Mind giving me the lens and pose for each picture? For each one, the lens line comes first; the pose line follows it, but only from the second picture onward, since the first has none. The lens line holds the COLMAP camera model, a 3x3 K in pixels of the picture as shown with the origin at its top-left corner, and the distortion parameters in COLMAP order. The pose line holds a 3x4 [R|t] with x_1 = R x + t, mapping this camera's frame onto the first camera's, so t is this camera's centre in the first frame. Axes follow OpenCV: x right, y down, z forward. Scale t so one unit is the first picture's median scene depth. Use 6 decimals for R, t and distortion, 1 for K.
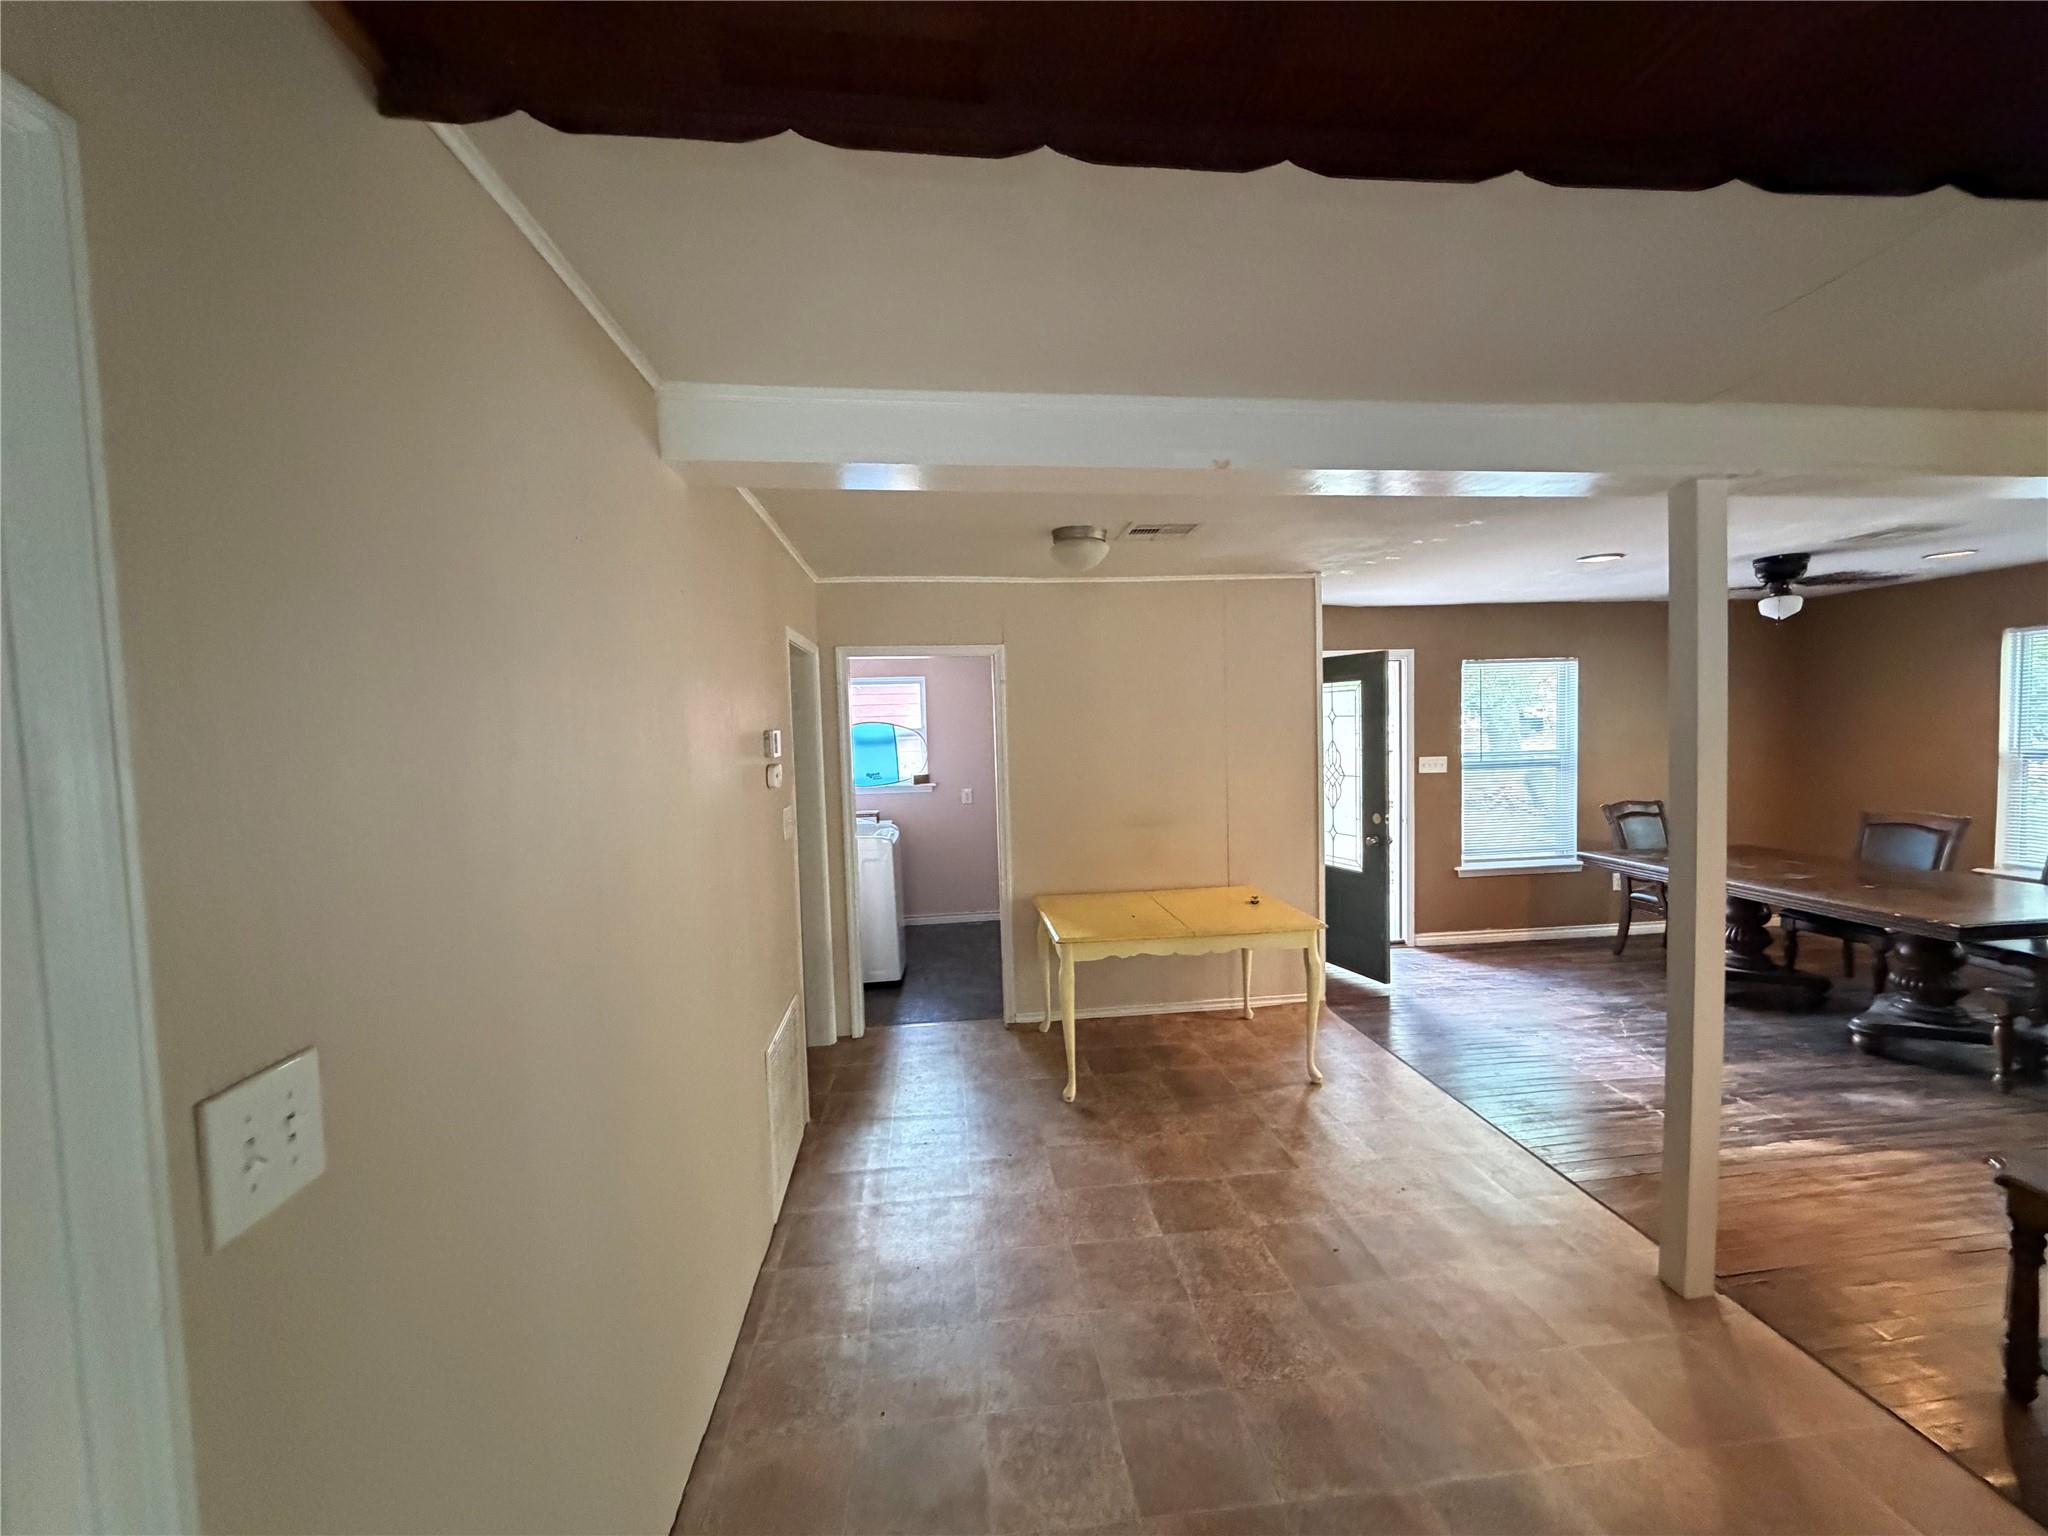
lens RADIAL K [[829.9, 0, 1024.0], [0, 829.9, 768.0], [0, 0, 1]] dist [0.001460, 0.000233]
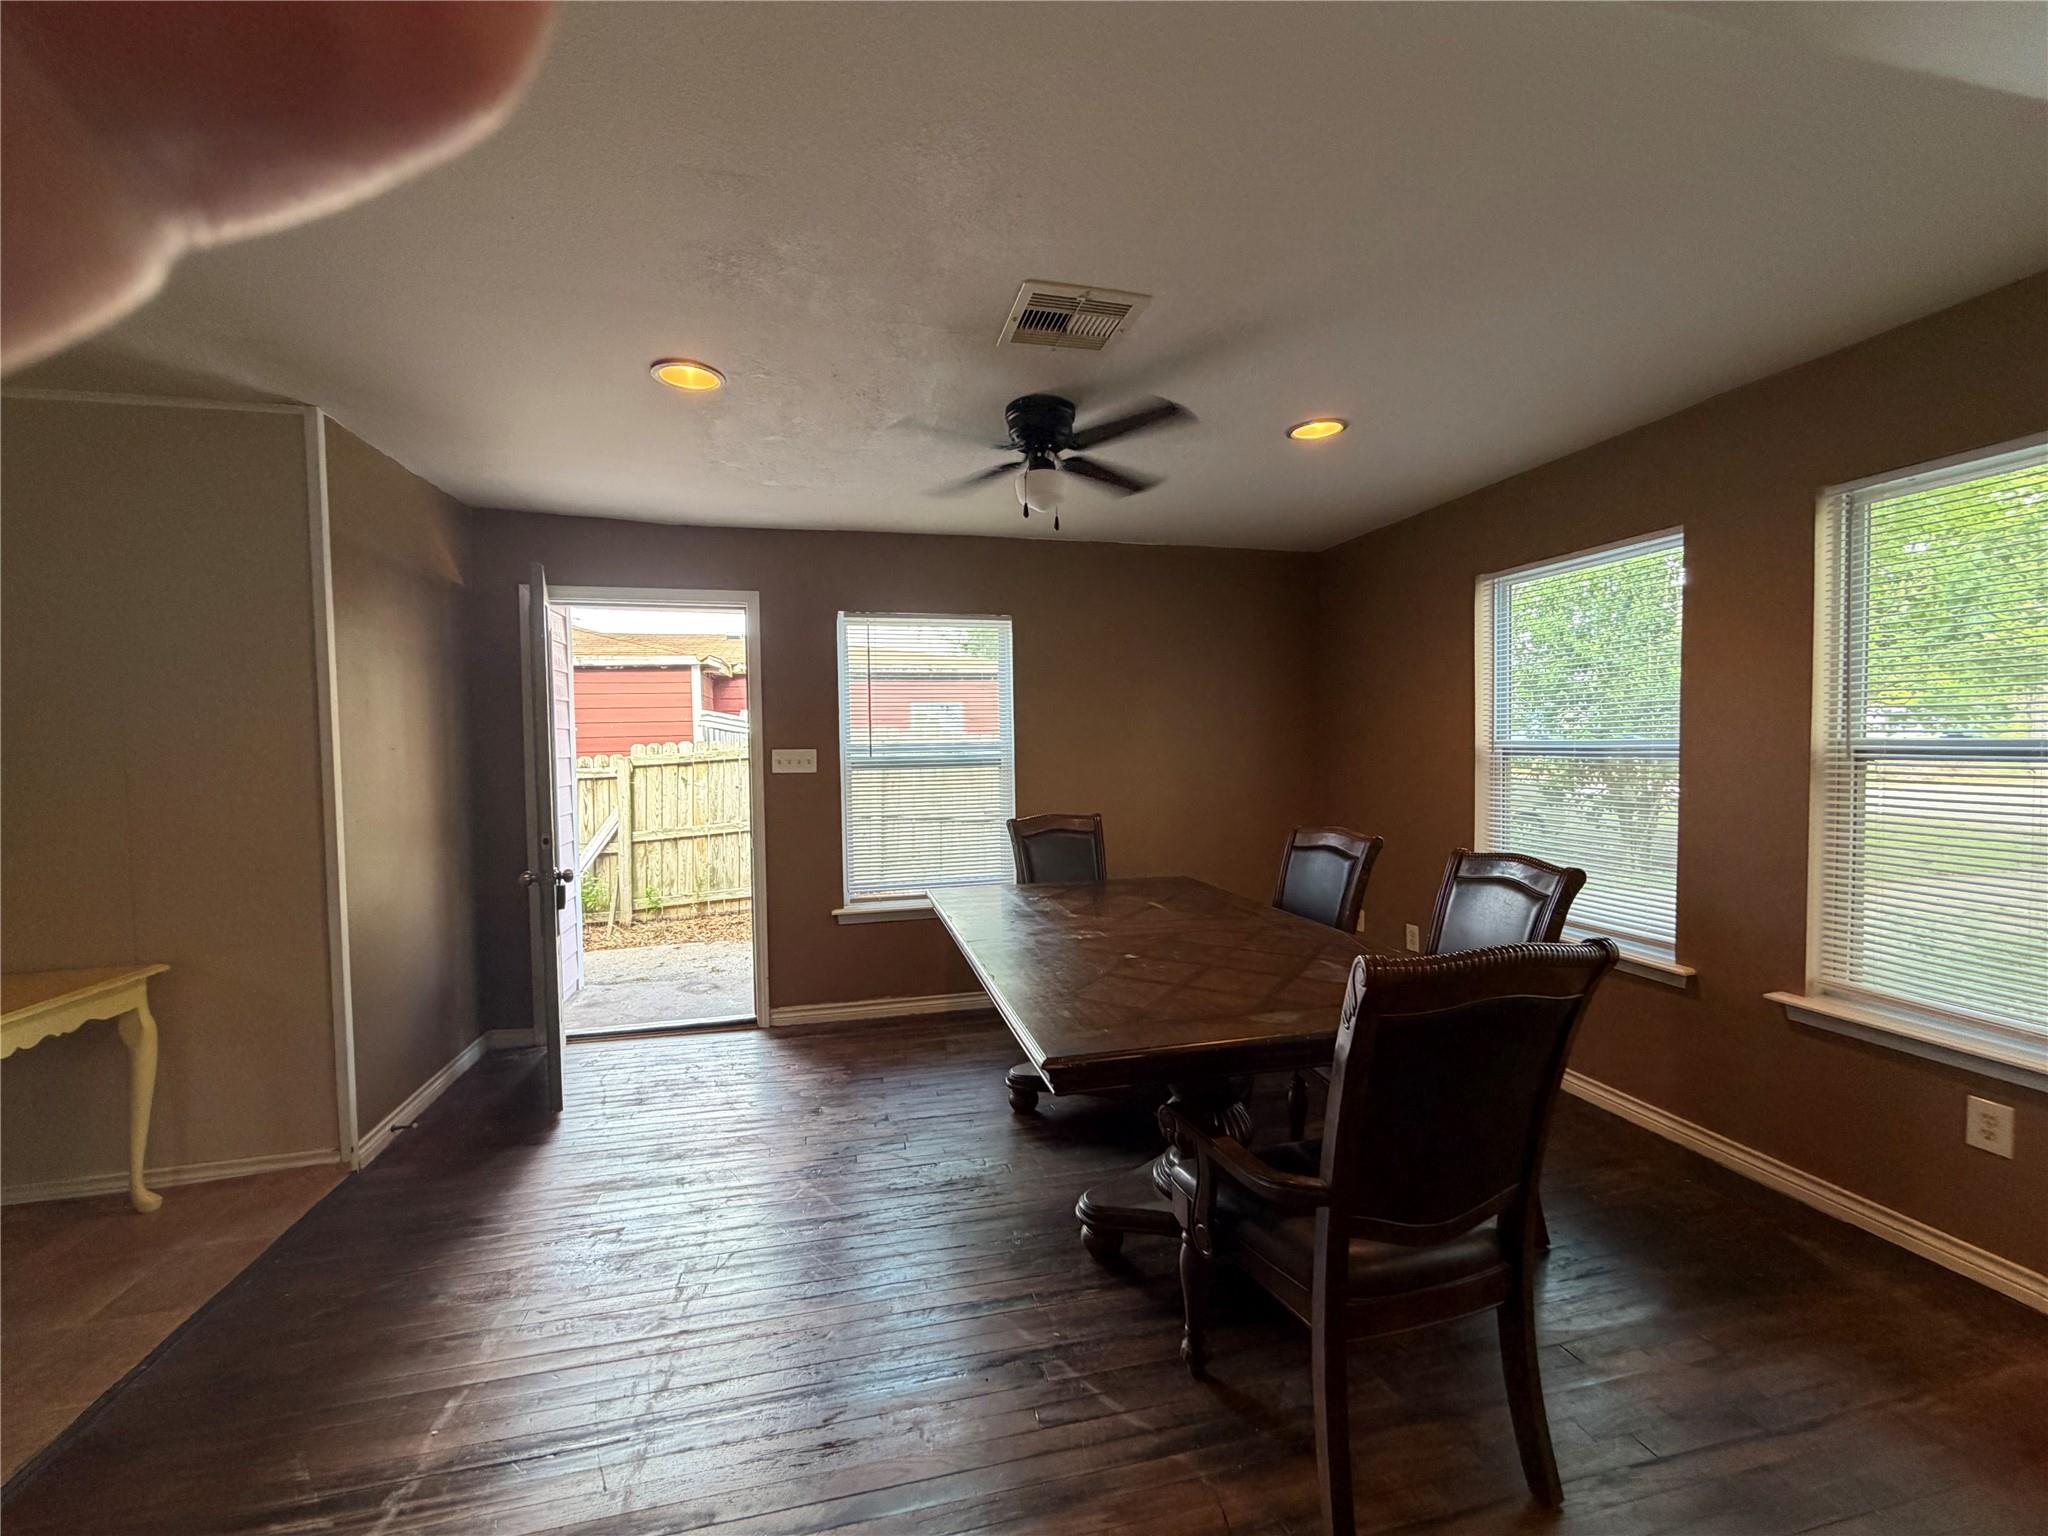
lens RADIAL K [[813.4, 0, 1024.0], [0, 813.4, 768.0], [0, 0, 1]] dist [0.001252, 0.000009]
pose [[0.988575, 0.012937, 0.150171, 0.578997], [-0.007322, 0.999255, -0.037886, 0.025873], [-0.150549, 0.036354, 0.987934, 0.302039]]
